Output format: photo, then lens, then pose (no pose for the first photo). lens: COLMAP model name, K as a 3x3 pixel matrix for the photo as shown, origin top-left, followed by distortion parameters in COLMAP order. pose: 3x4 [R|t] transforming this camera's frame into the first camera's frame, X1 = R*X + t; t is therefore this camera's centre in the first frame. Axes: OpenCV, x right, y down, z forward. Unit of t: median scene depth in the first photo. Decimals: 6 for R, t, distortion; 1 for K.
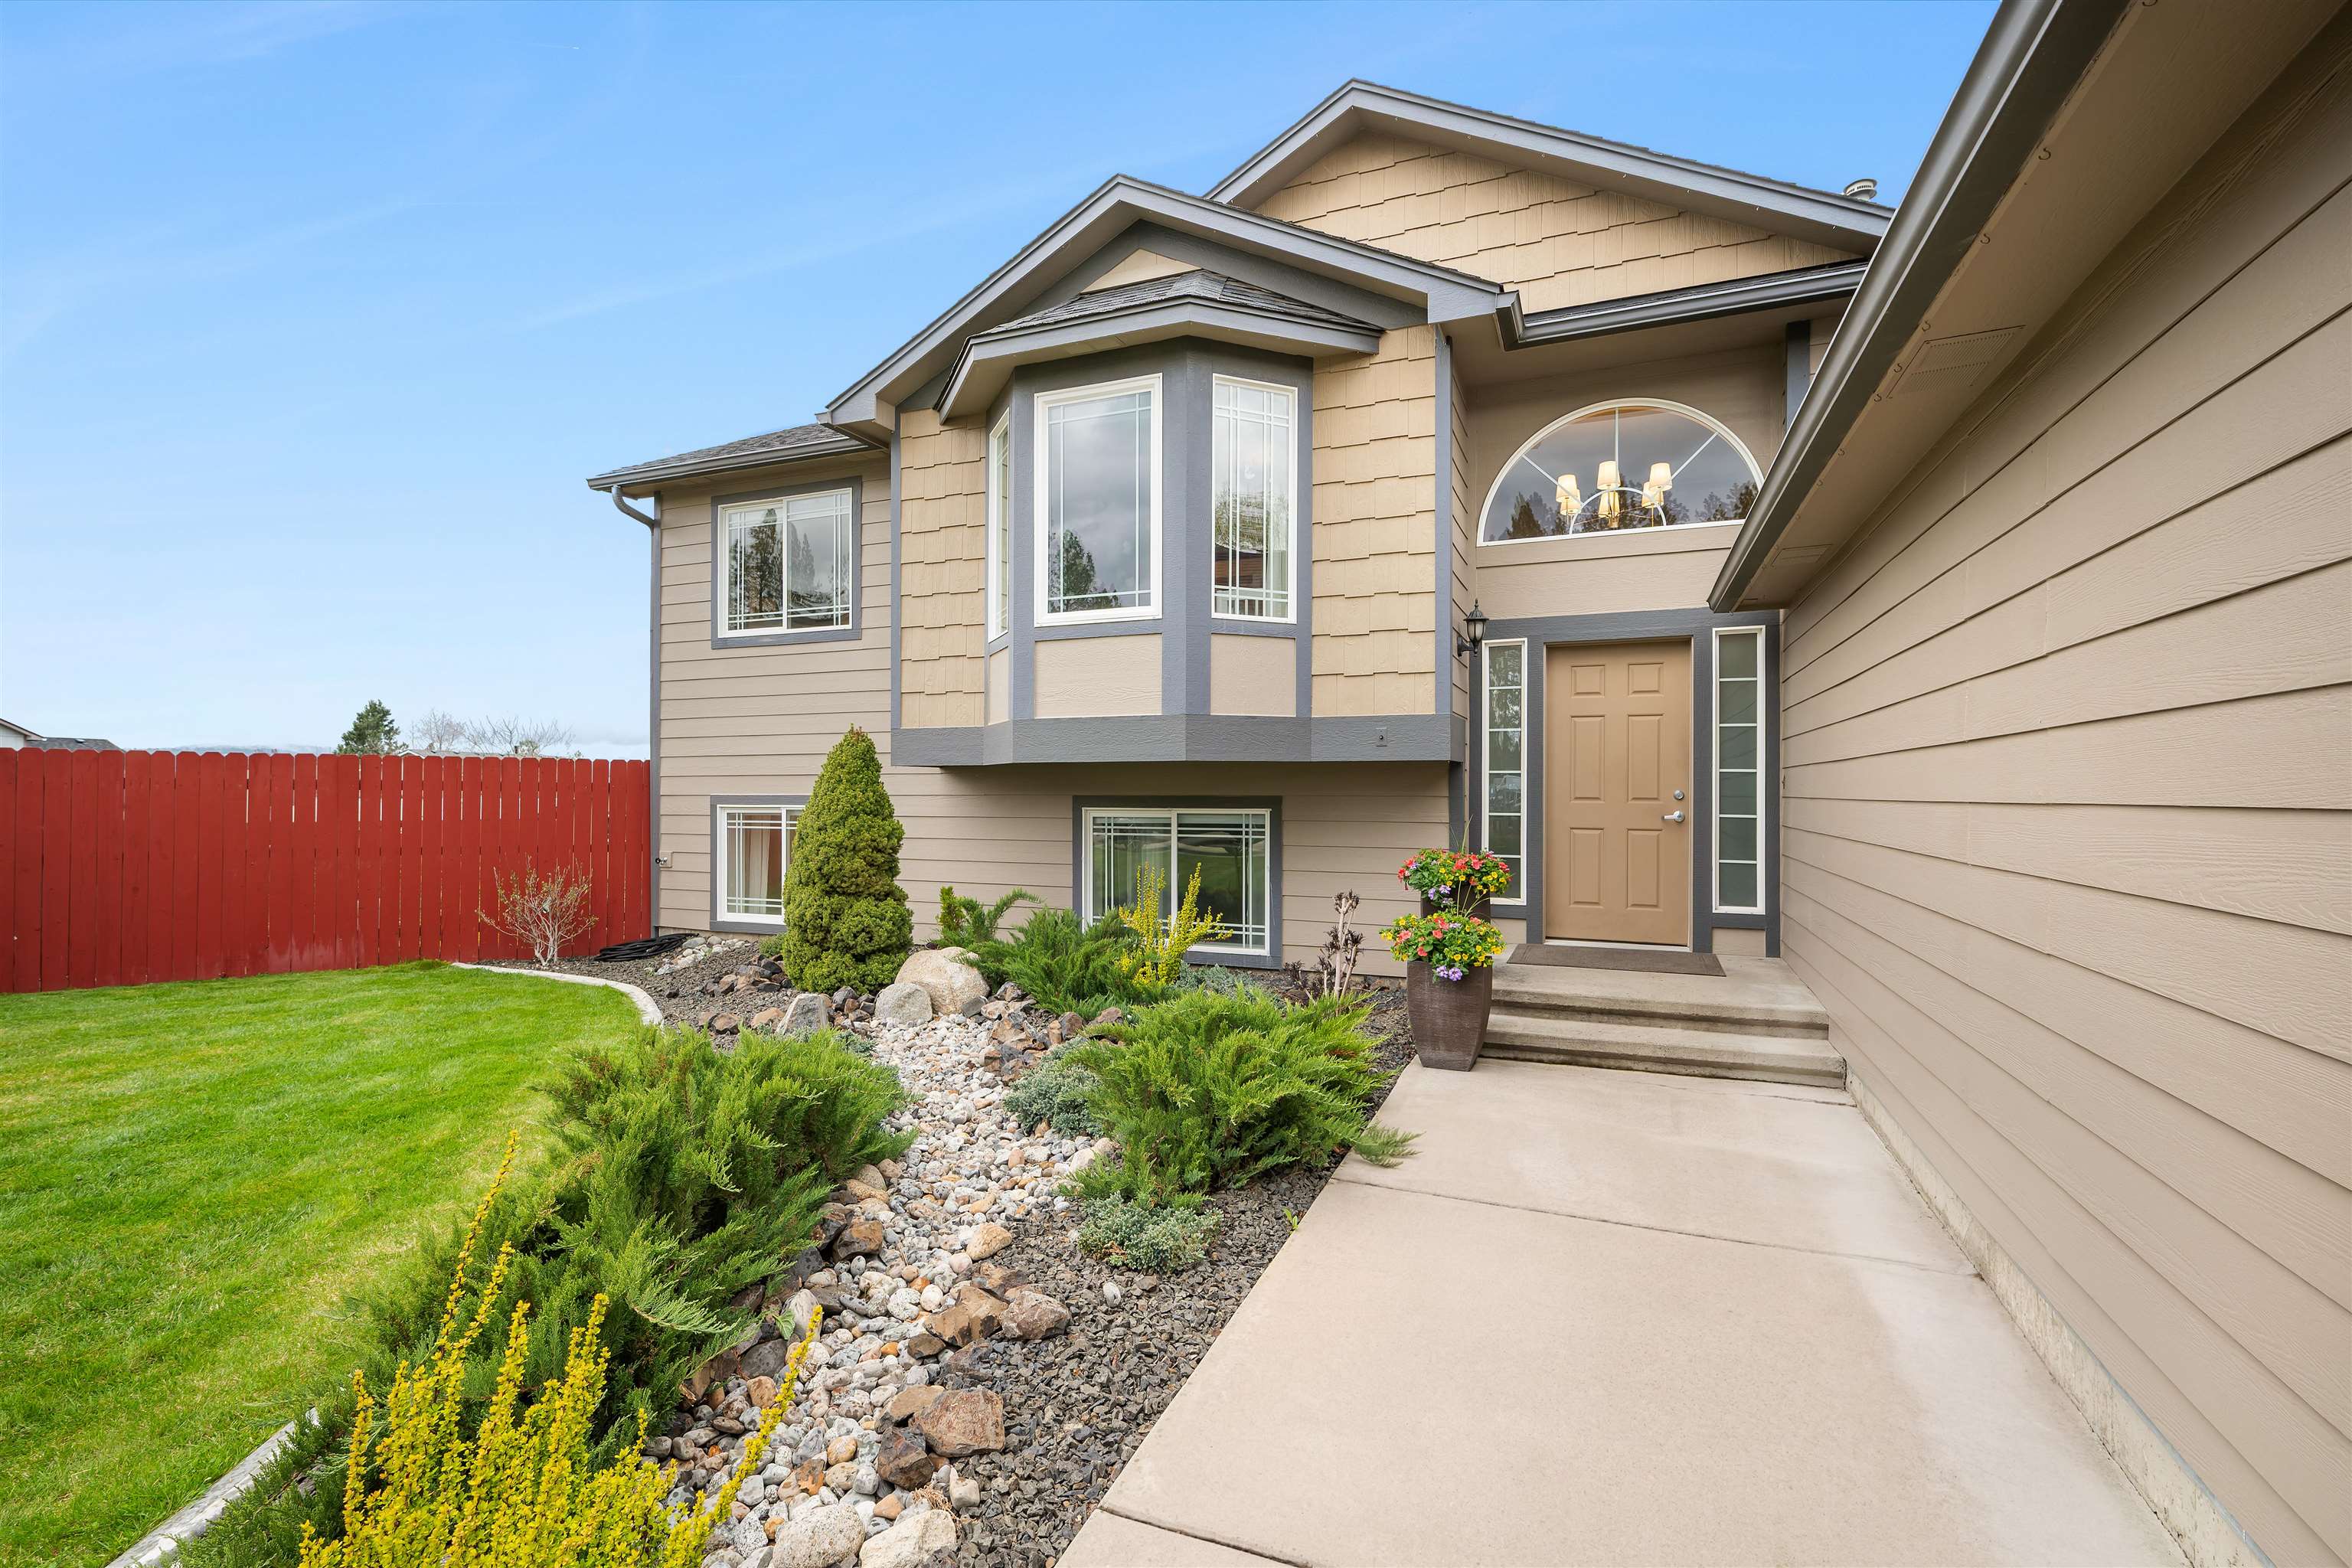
lens RADIAL K [[1049.8, 0, 1176.0], [0, 1049.8, 784.0], [0, 0, 1]] dist [-0.002722, -0.000469]
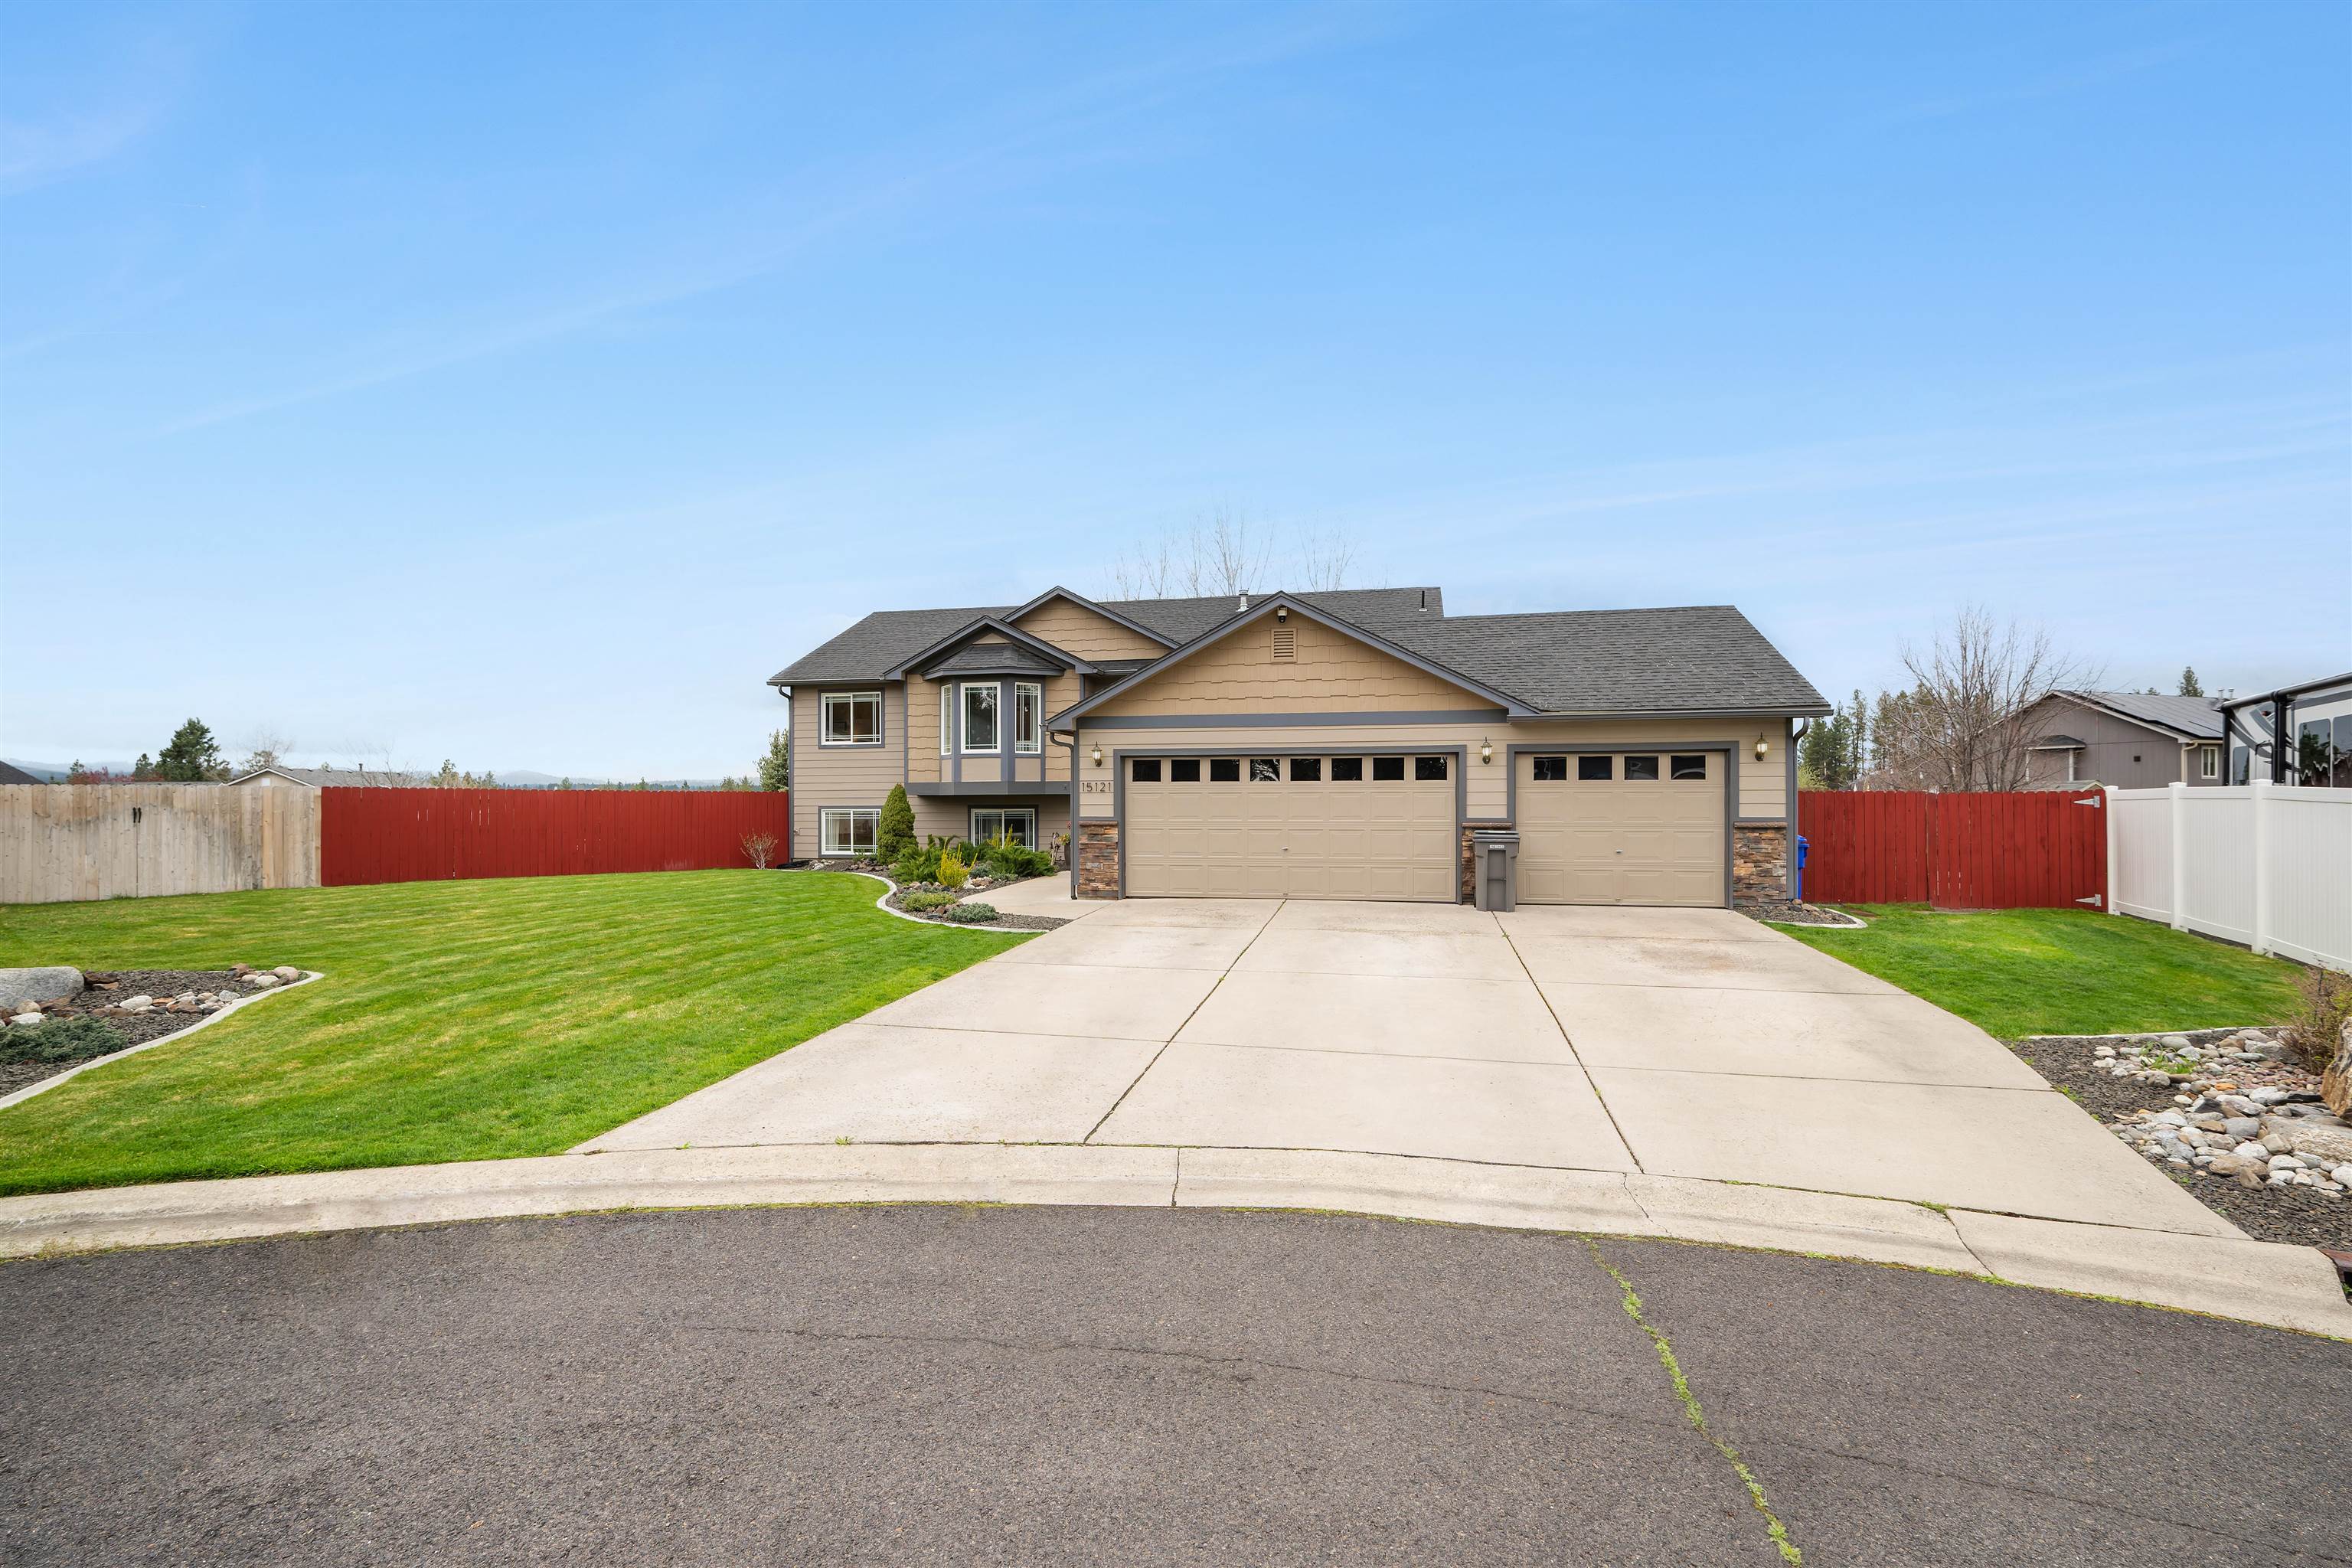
lens RADIAL K [[1028.4, 0, 1176.0], [0, 1028.4, 784.0], [0, 0, 1]] dist [-0.001488, -0.000179]
pose [[0.982106, -0.001405, 0.188323, -0.069543], [0.003465, 0.999938, -0.010610, -0.015560], [-0.188297, 0.011073, 0.982050, -1.995951]]
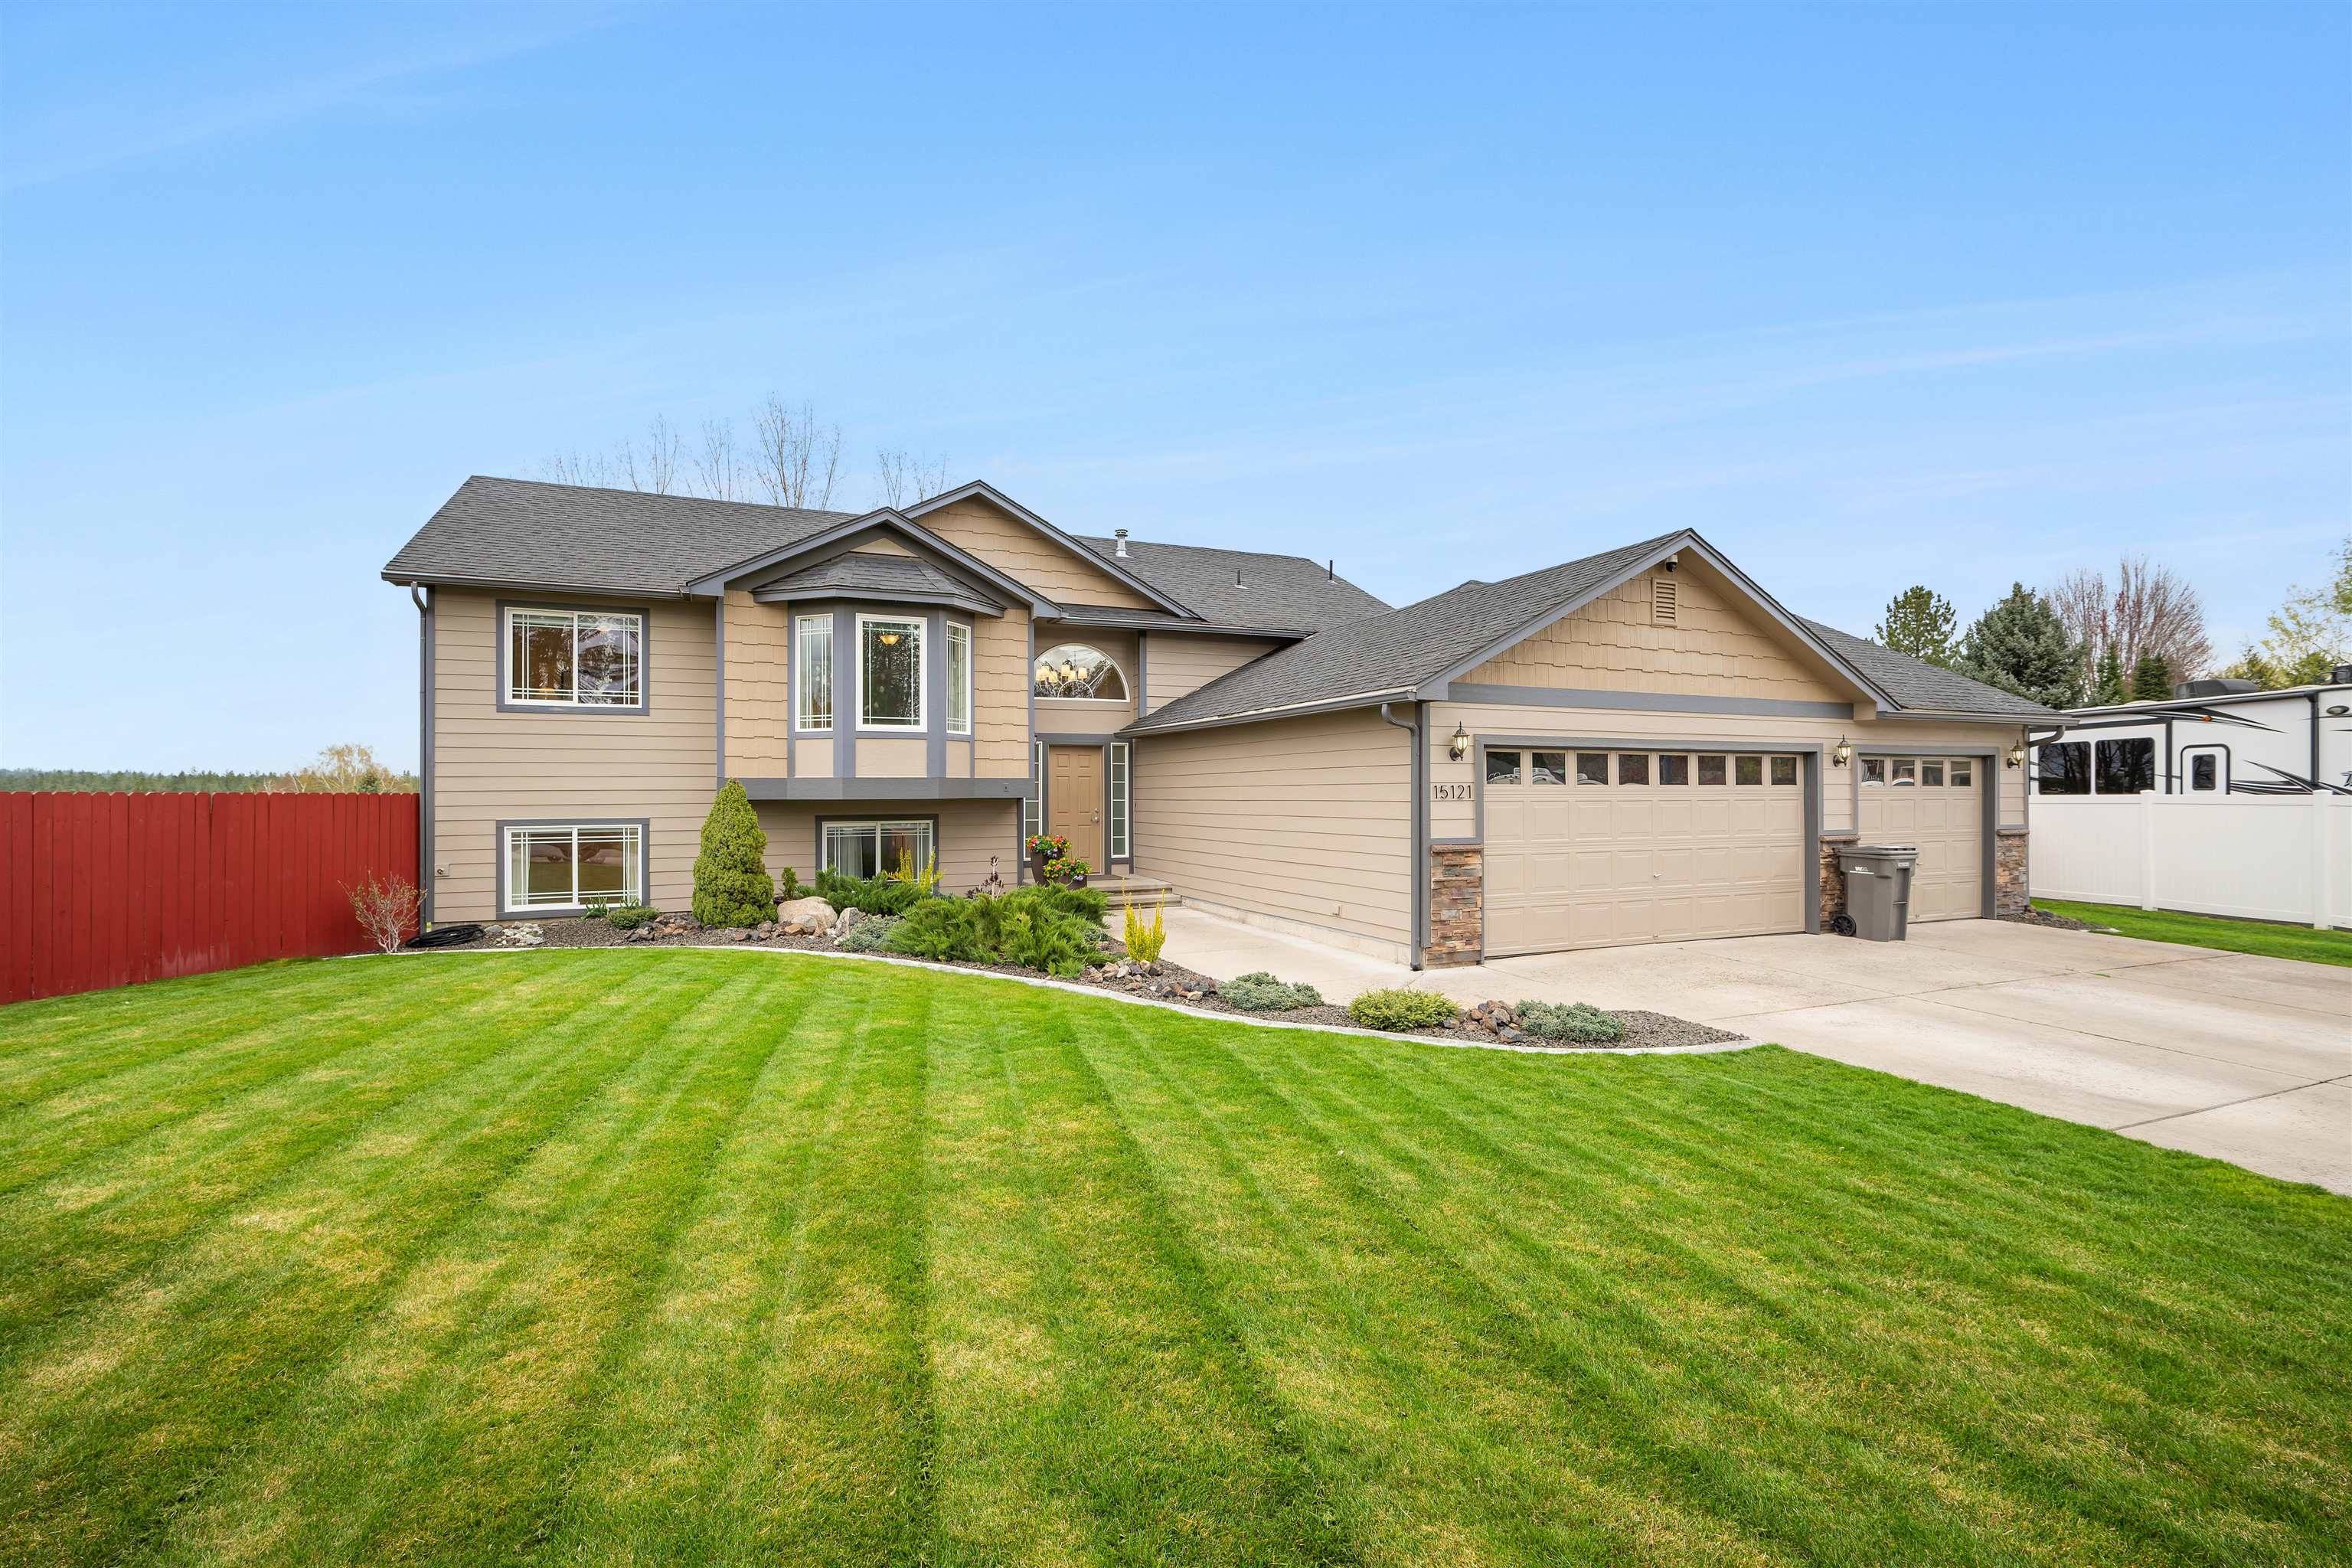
lens RADIAL K [[1049.8, 0, 1176.0], [0, 1049.8, 784.0], [0, 0, 1]] dist [-0.002722, -0.000469]
pose [[0.686158, 0.002698, 0.727448, -1.006585], [0.000892, 0.999989, -0.004550, -0.034928], [-0.727452, 0.003771, 0.686148, -0.690888]]
